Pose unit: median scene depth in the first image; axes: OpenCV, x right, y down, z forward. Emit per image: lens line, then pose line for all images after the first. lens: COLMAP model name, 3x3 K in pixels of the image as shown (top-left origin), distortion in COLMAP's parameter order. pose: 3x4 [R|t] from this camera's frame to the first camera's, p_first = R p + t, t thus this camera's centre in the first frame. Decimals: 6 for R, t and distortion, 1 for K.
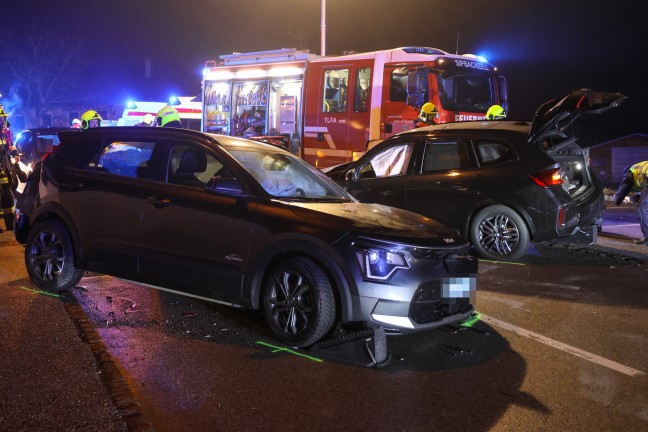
lens RADIAL K [[763.1, 0, 347.1], [0, 763.1, 215.6], [0, 0, 1]] dist [-0.086864, 0.031395]
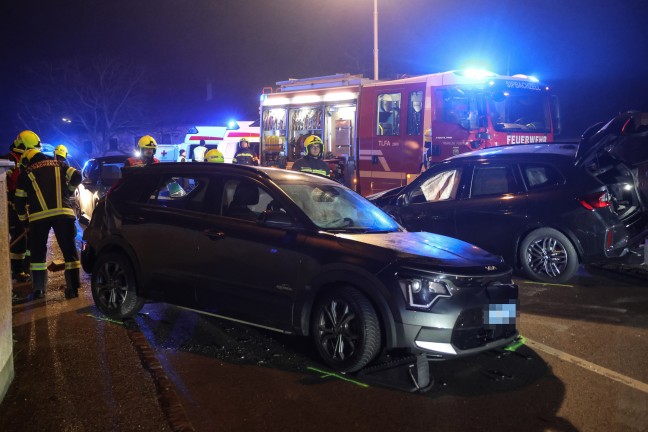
lens RADIAL K [[763.1, 0, 347.1], [0, 763.1, 215.6], [0, 0, 1]] dist [-0.086864, 0.031395]
pose [[0.996552, -0.017660, -0.081063, 0.016323], [0.015986, 0.999646, -0.021245, -0.013128], [0.081410, 0.019876, 0.996482, -0.029676]]
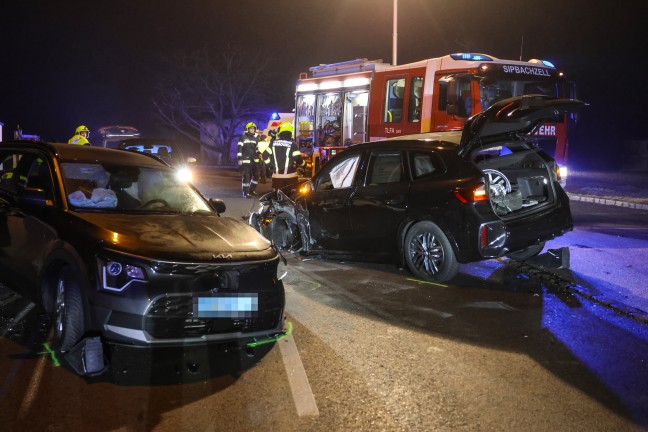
lens RADIAL K [[763.1, 0, 347.1], [0, 763.1, 215.6], [0, 0, 1]] dist [-0.086864, 0.031395]
pose [[0.954542, 0.027048, -0.296845, 0.381376], [-0.030548, 0.999508, -0.007160, -0.011242], [0.296506, 0.015903, 0.954899, 0.079046]]
